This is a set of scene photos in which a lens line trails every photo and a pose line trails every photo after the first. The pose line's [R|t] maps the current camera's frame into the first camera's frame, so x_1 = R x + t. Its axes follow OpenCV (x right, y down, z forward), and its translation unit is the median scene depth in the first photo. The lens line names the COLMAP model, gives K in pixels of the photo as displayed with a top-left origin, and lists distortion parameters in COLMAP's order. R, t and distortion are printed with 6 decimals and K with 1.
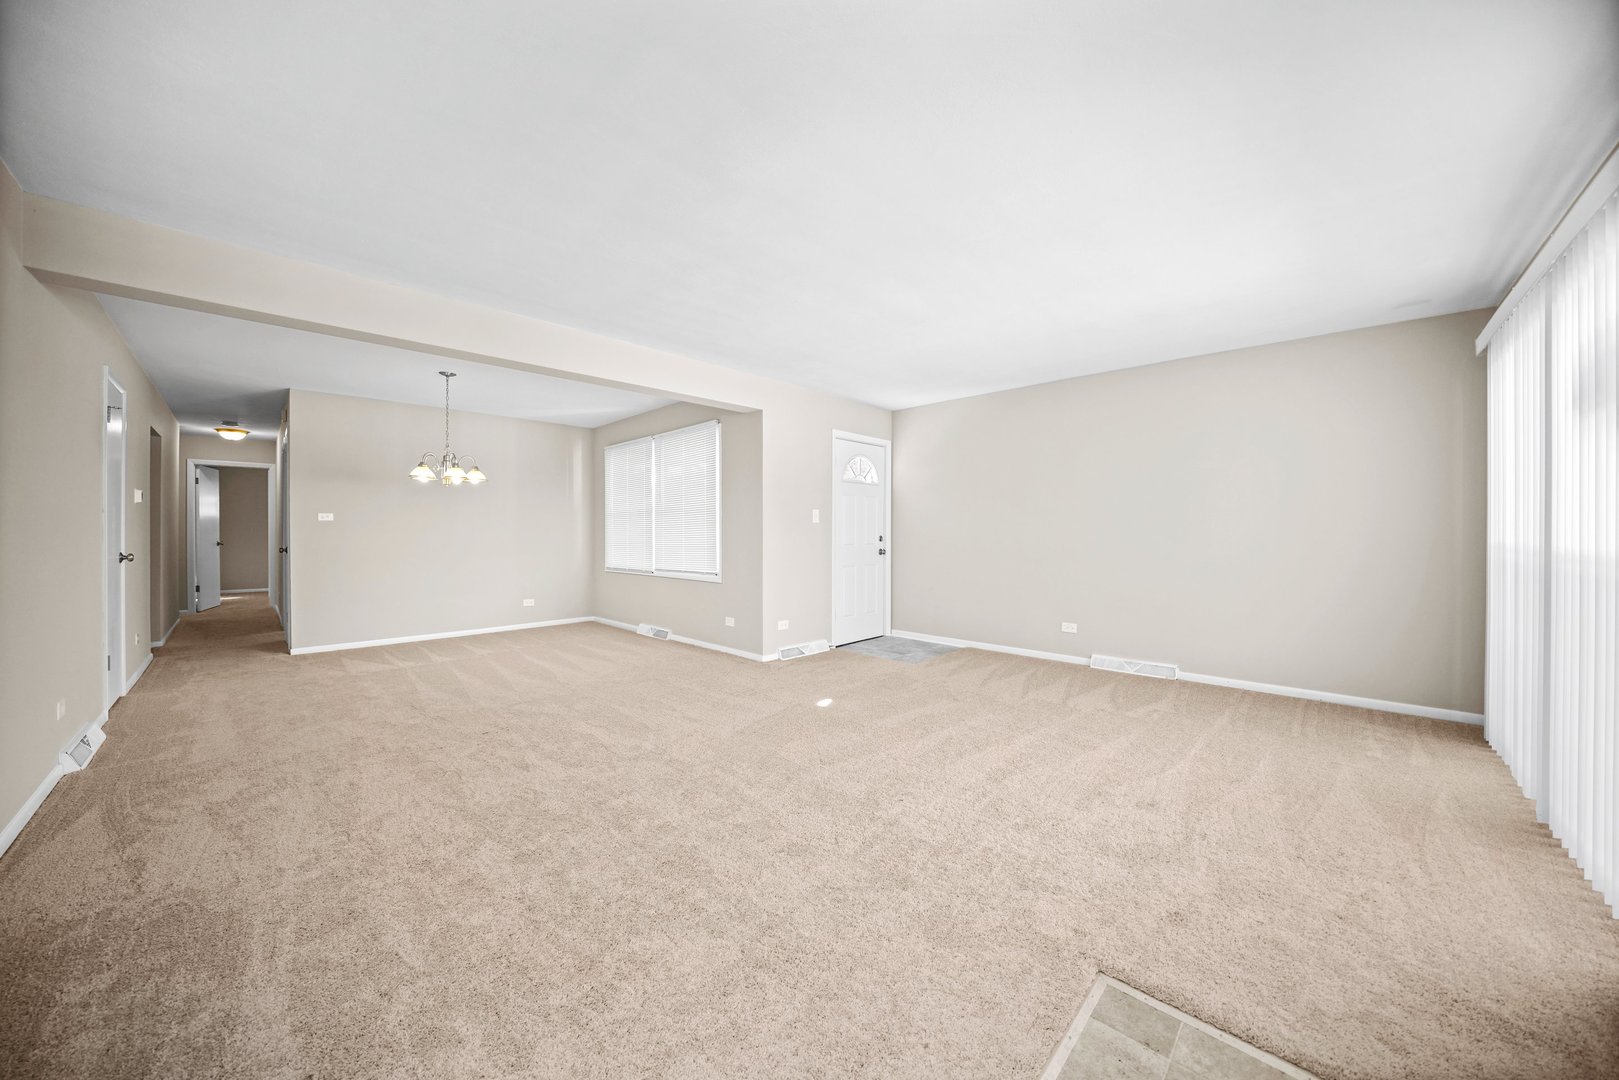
lens RADIAL K [[552.5, 0, 814.0], [0, 552.5, 537.7], [0, 0, 1]] dist [-0.032010, 0.003512]
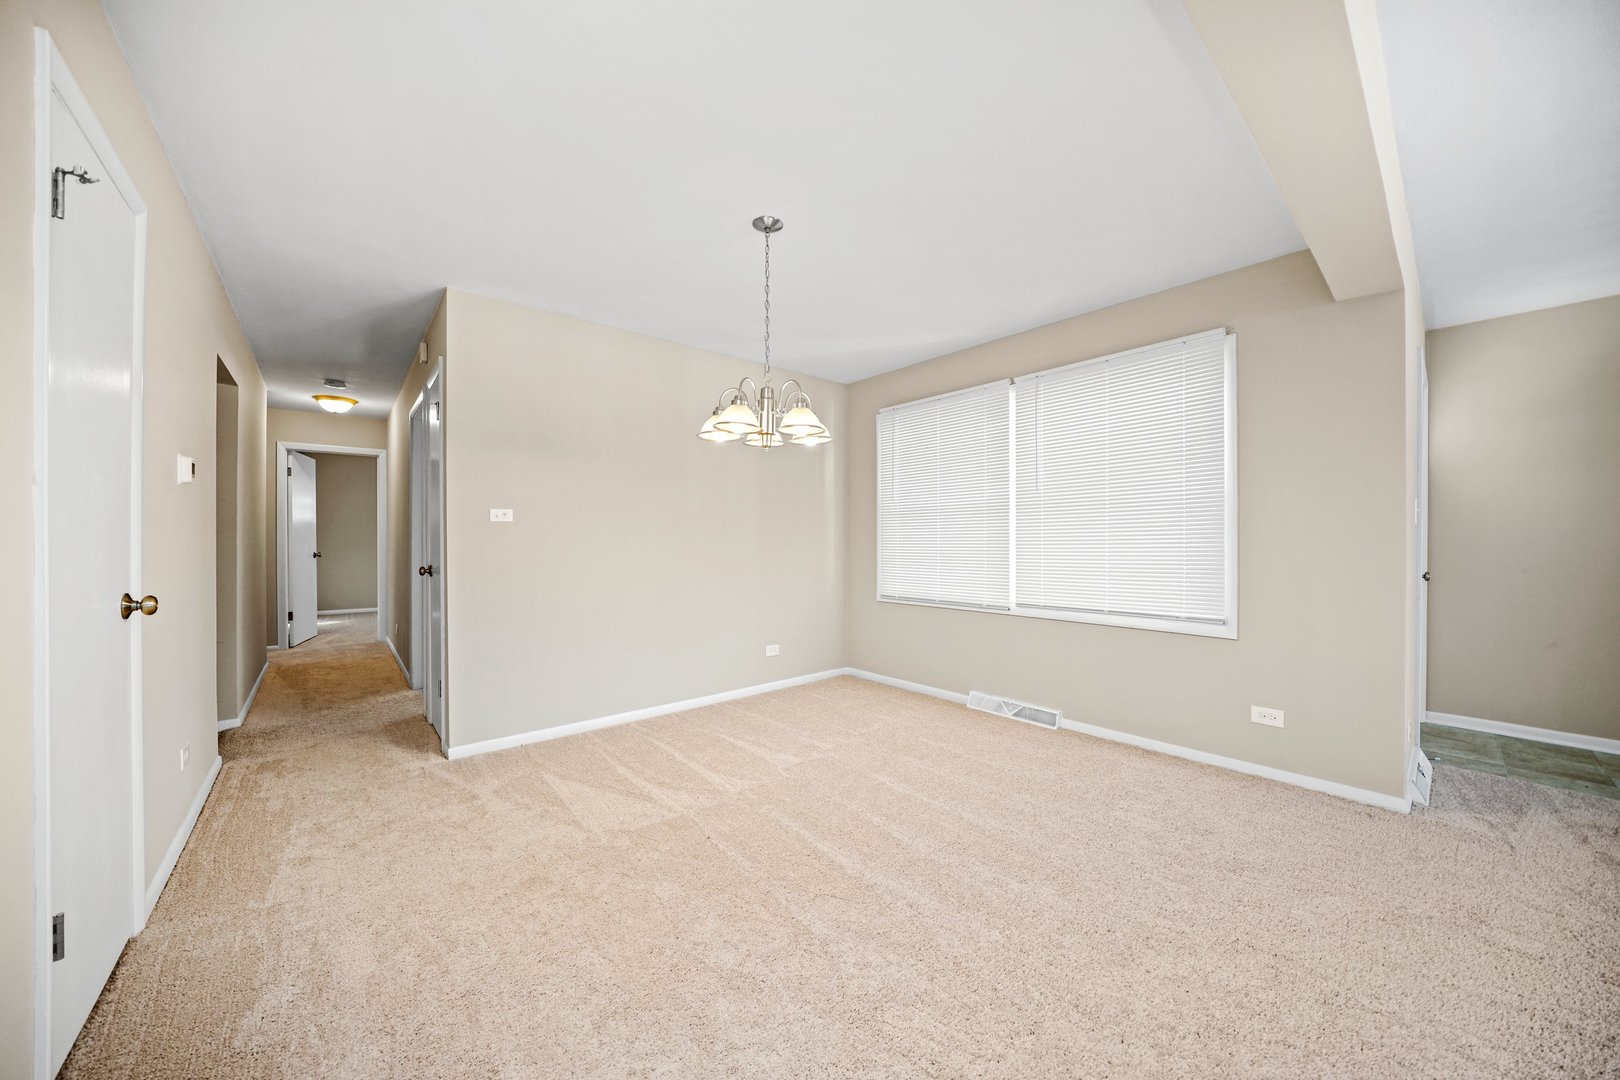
lens RADIAL K [[562.1, 0, 812.2], [0, 562.1, 545.7], [0, 0, 1]] dist [-0.014952, 0.000272]
pose [[0.995094, 0.001661, -0.098920, -0.428907], [-0.001505, 0.999998, 0.001652, -0.005906], [0.098923, -0.001495, 0.995094, 0.362723]]
